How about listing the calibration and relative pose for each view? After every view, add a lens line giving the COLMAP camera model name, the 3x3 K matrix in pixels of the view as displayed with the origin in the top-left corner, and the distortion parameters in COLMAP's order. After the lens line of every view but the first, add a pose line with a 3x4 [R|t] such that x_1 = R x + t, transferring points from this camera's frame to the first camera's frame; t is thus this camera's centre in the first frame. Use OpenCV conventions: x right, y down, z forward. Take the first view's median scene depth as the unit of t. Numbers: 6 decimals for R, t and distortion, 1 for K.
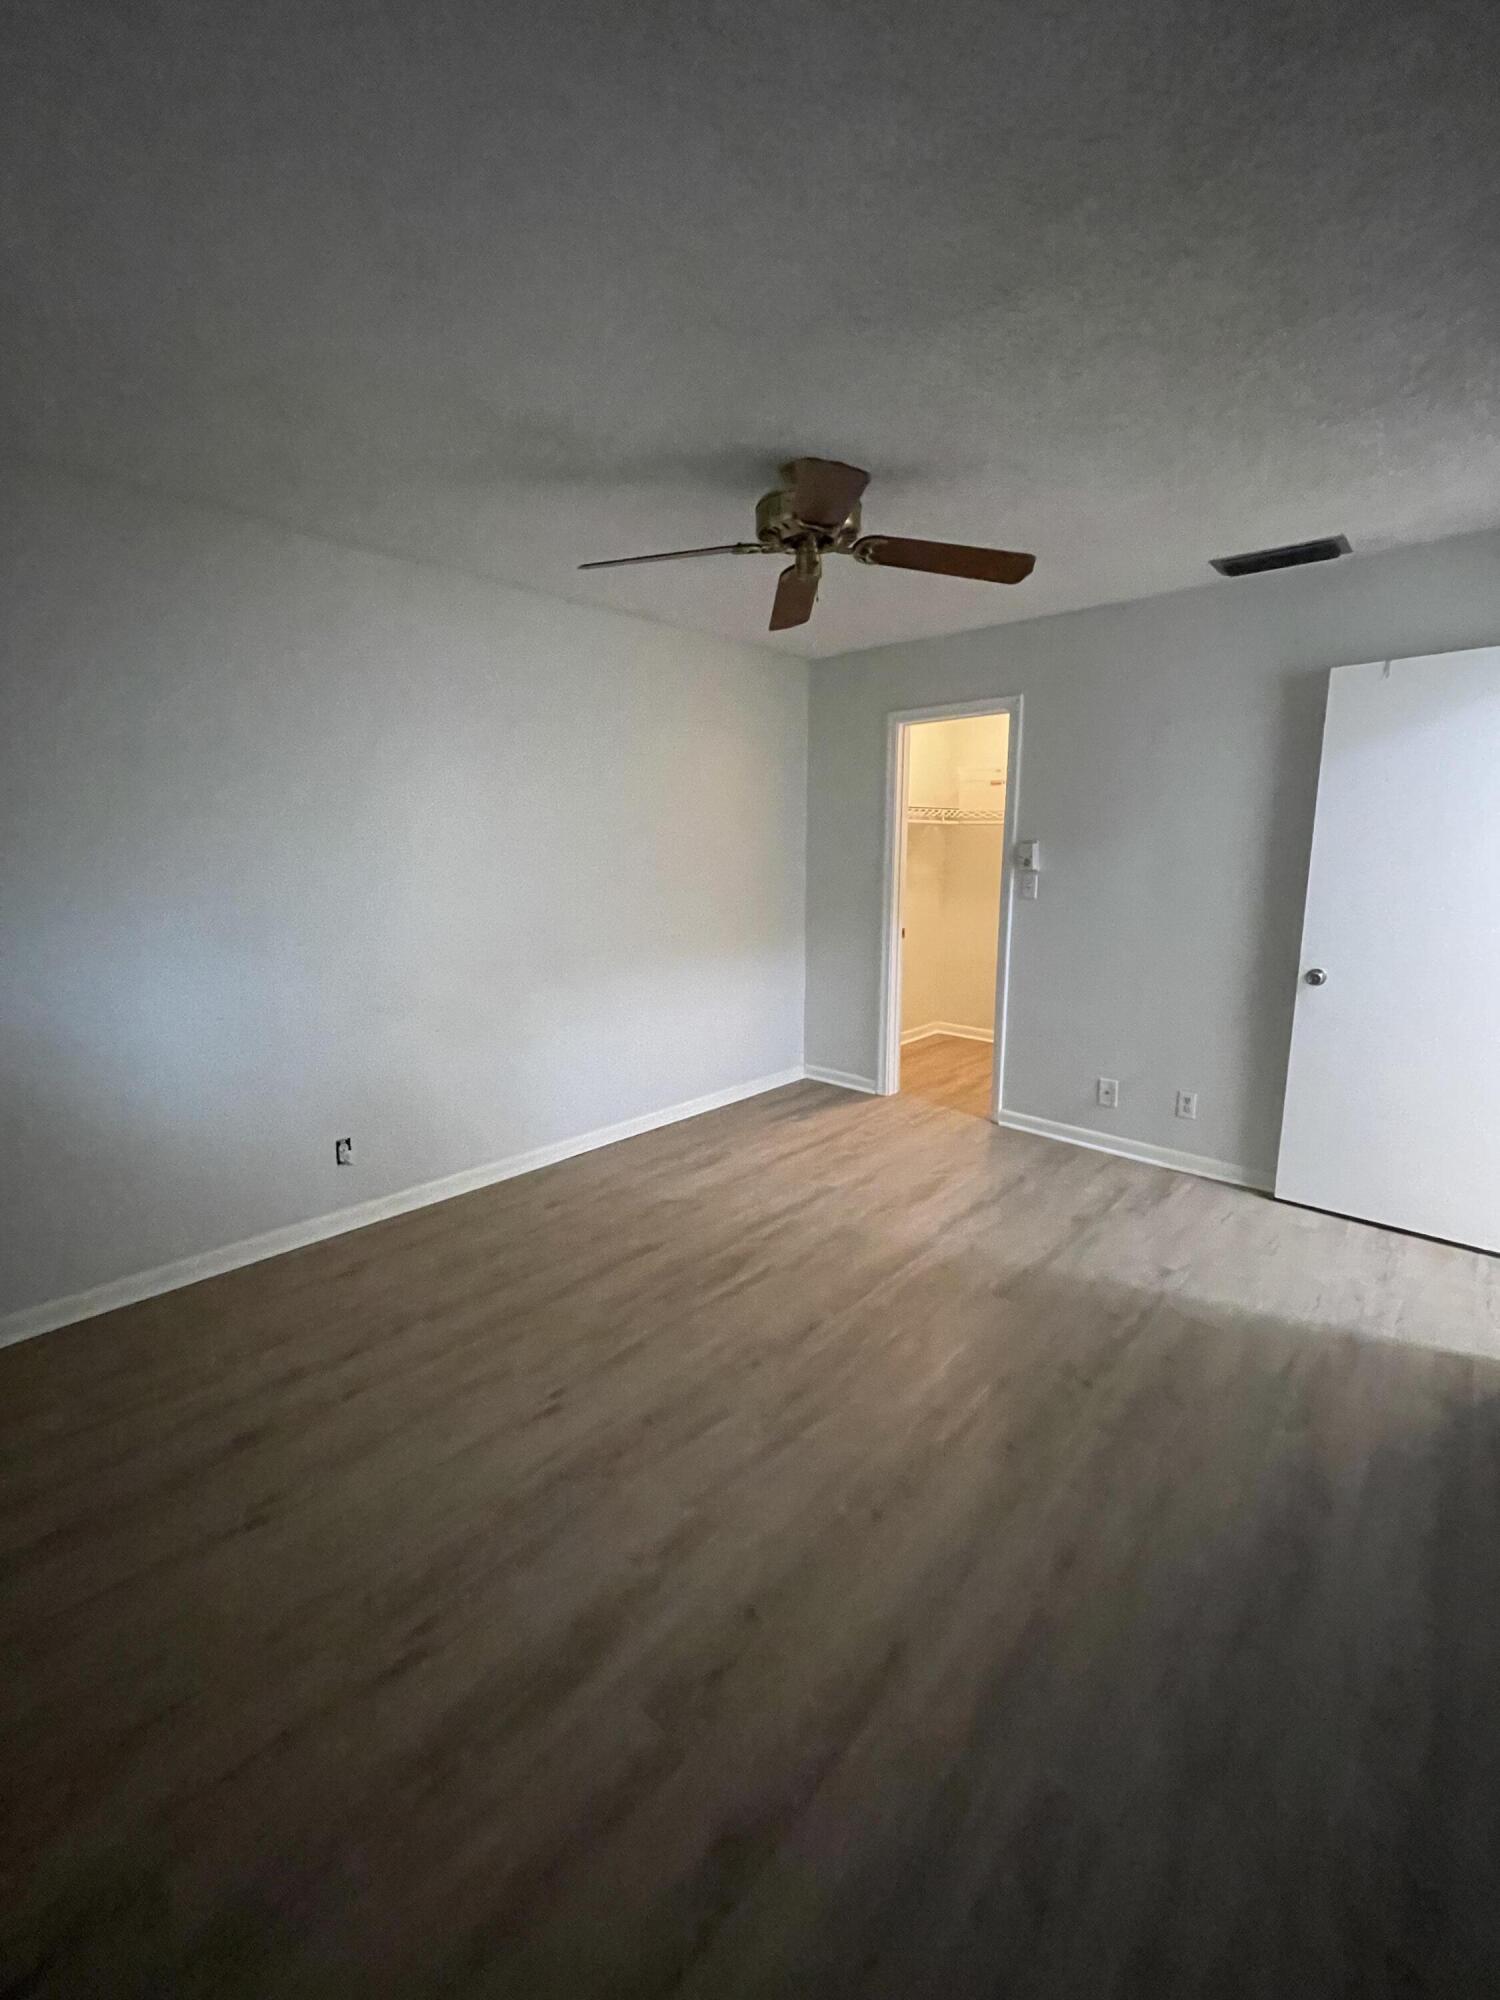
lens RADIAL K [[802.7, 0, 744.0], [0, 802.7, 985.7], [0, 0, 1]] dist [0.001303, -0.000447]
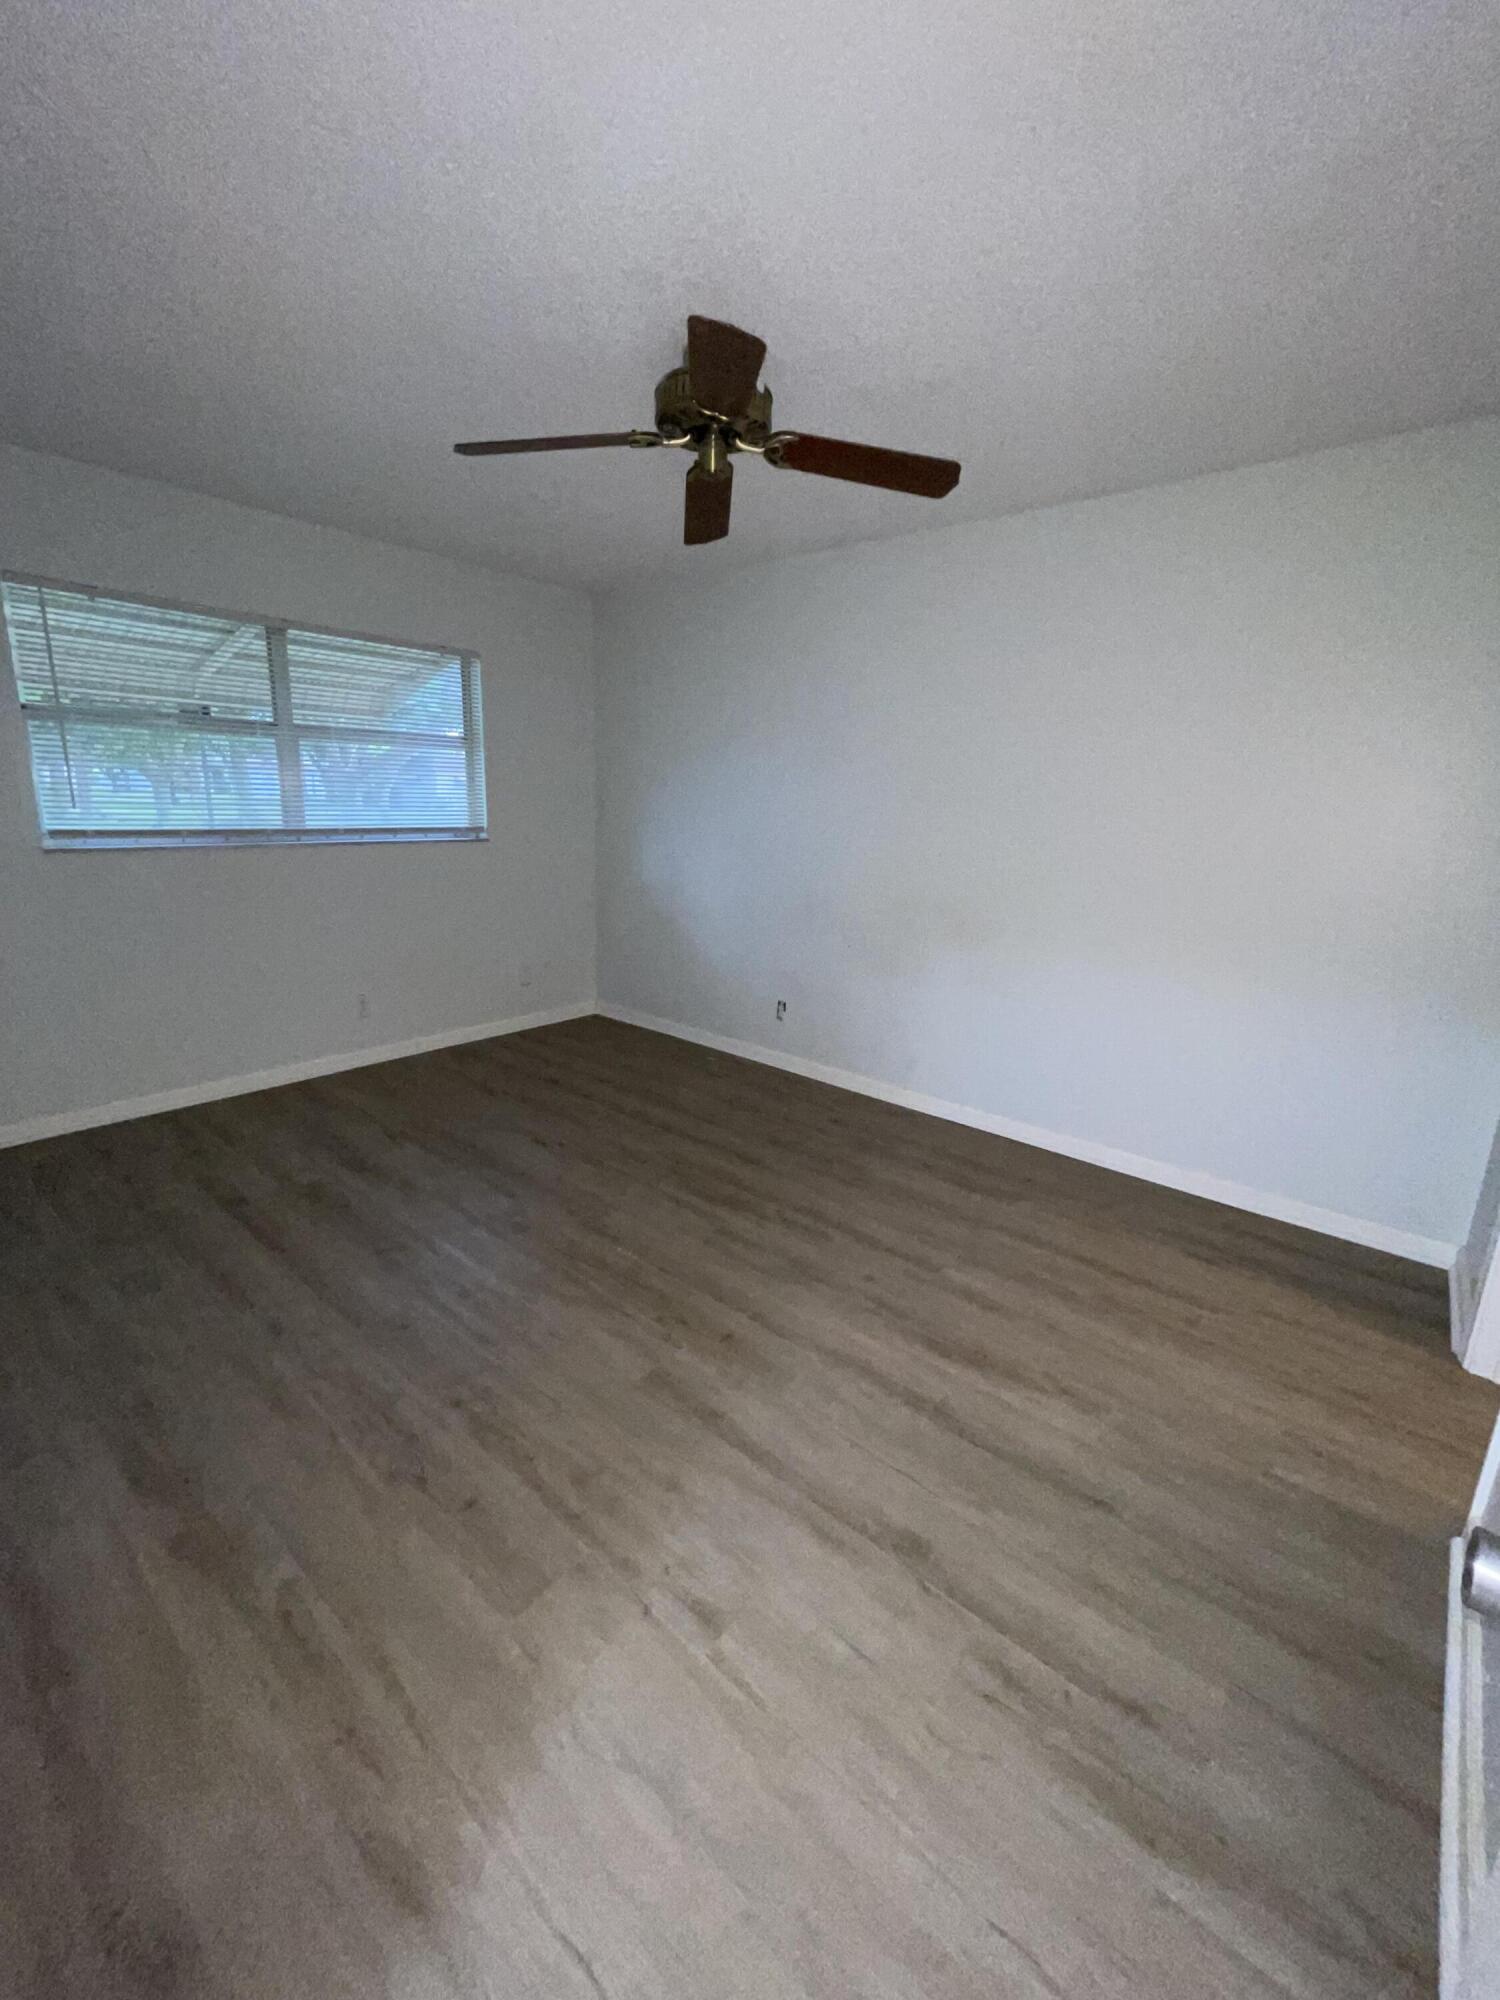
lens RADIAL K [[810.7, 0, 748.6], [0, 810.7, 986.0], [0, 0, 1]] dist [-0.013189, 0.007759]
pose [[0.050656, 0.231112, -0.971608, 0.792855], [-0.212062, 0.953162, 0.215668, -0.113311], [0.975943, 0.195116, 0.097294, 0.771035]]
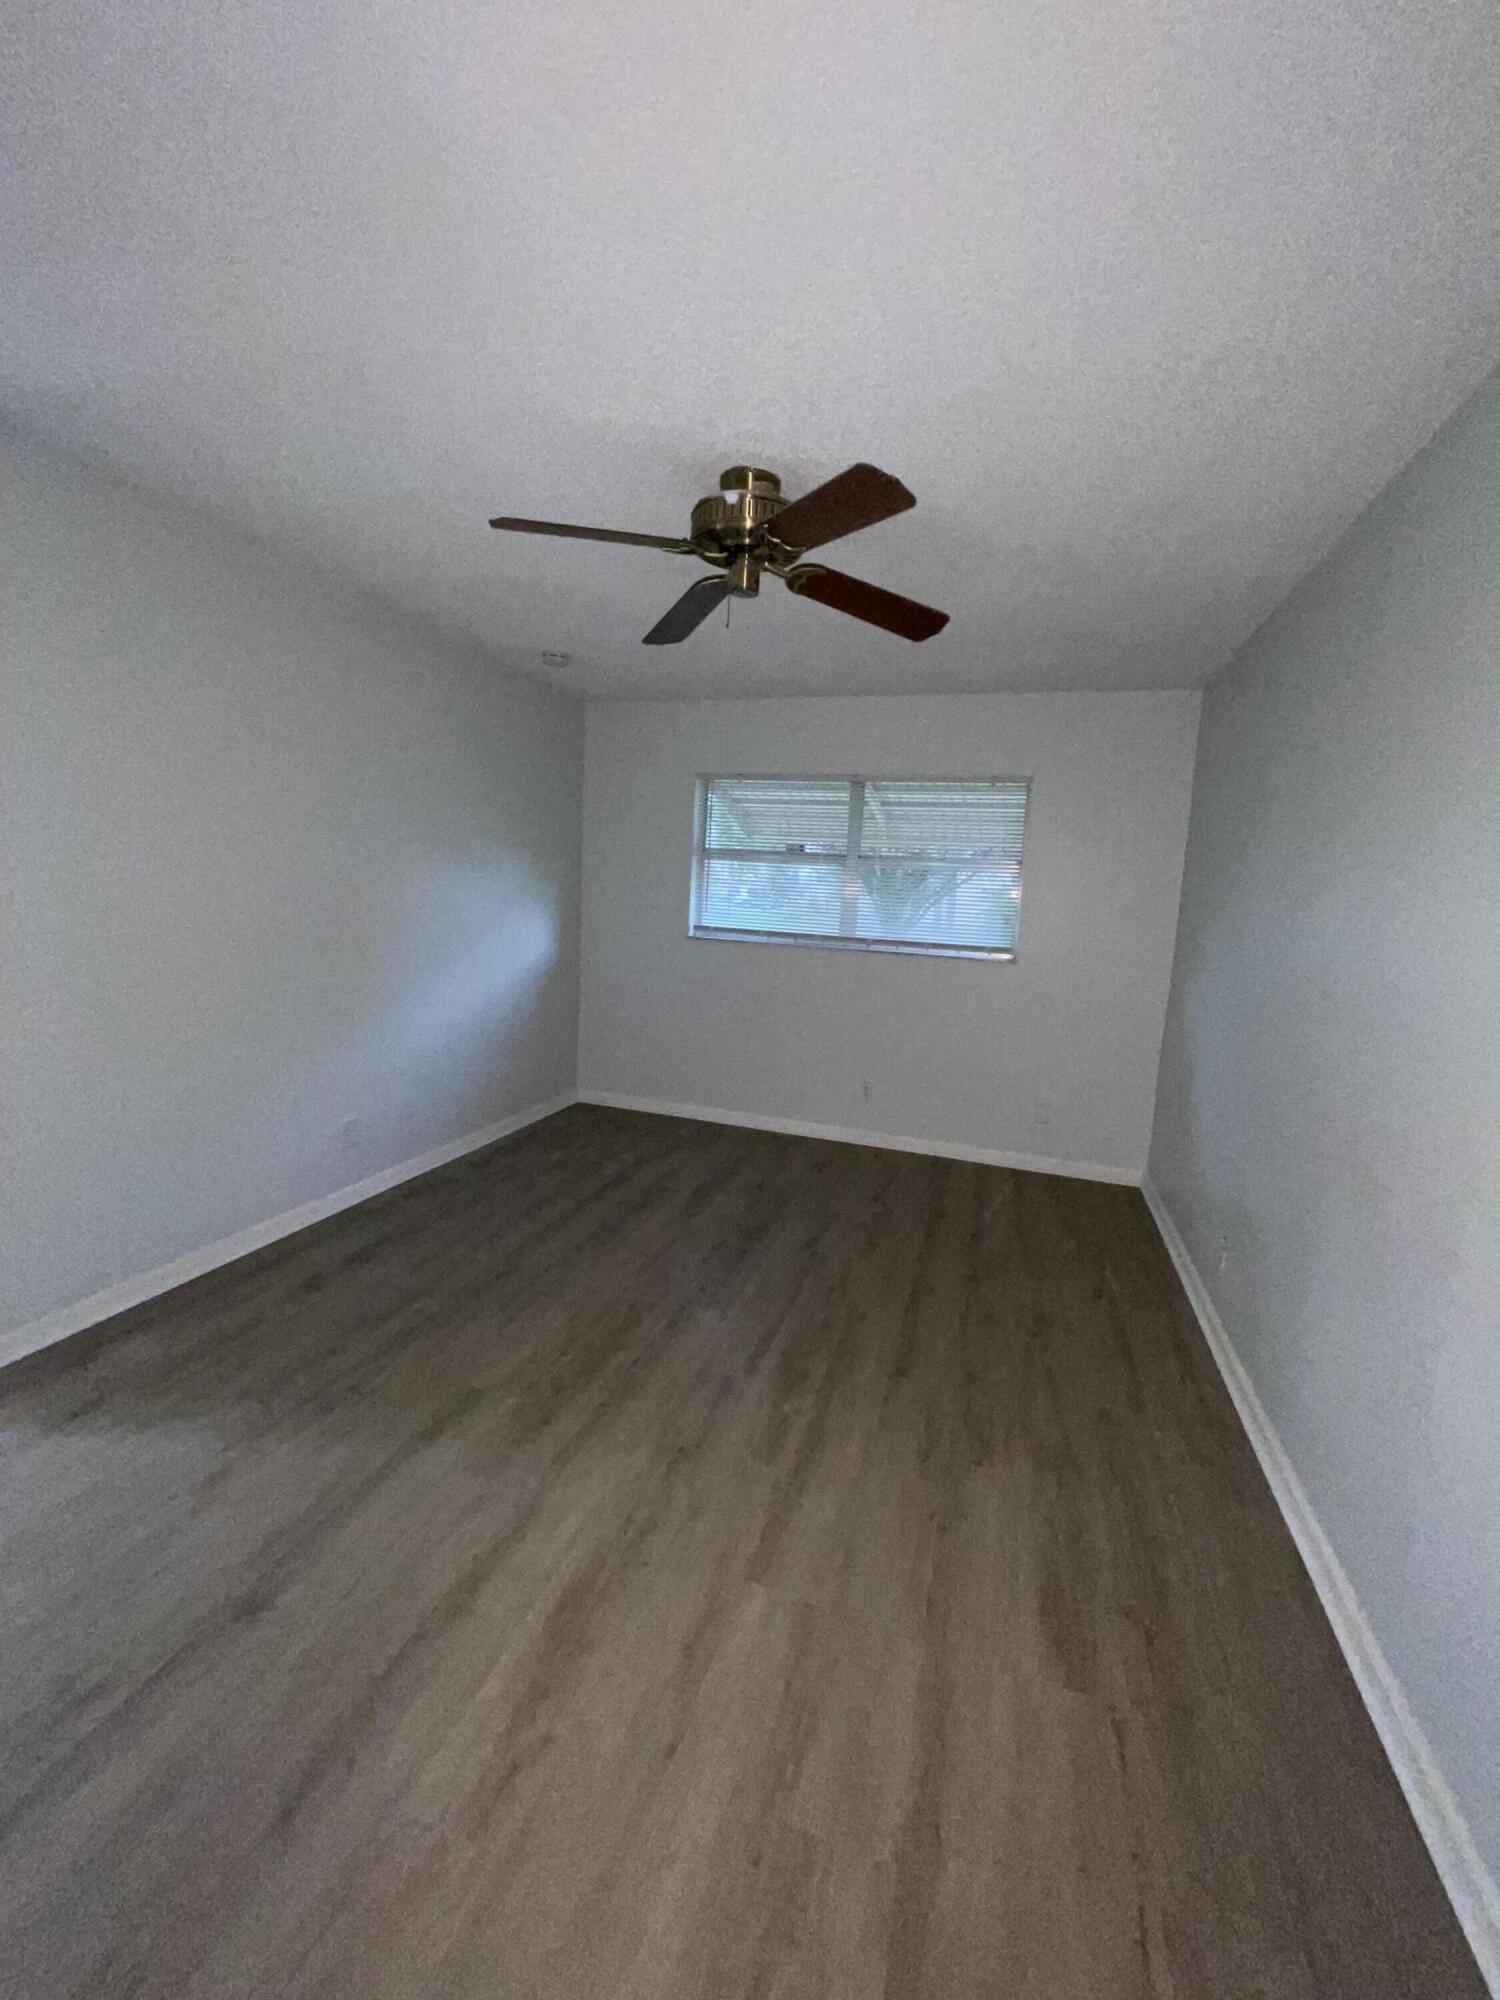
lens RADIAL K [[802.7, 0, 744.0], [0, 802.7, 985.7], [0, 0, 1]] dist [0.001303, -0.000447]
pose [[-0.905161, 0.004591, -0.425043, 0.346061], [-0.129616, 0.949338, 0.286281, -0.244792], [0.404824, 0.314223, -0.858709, 1.395229]]
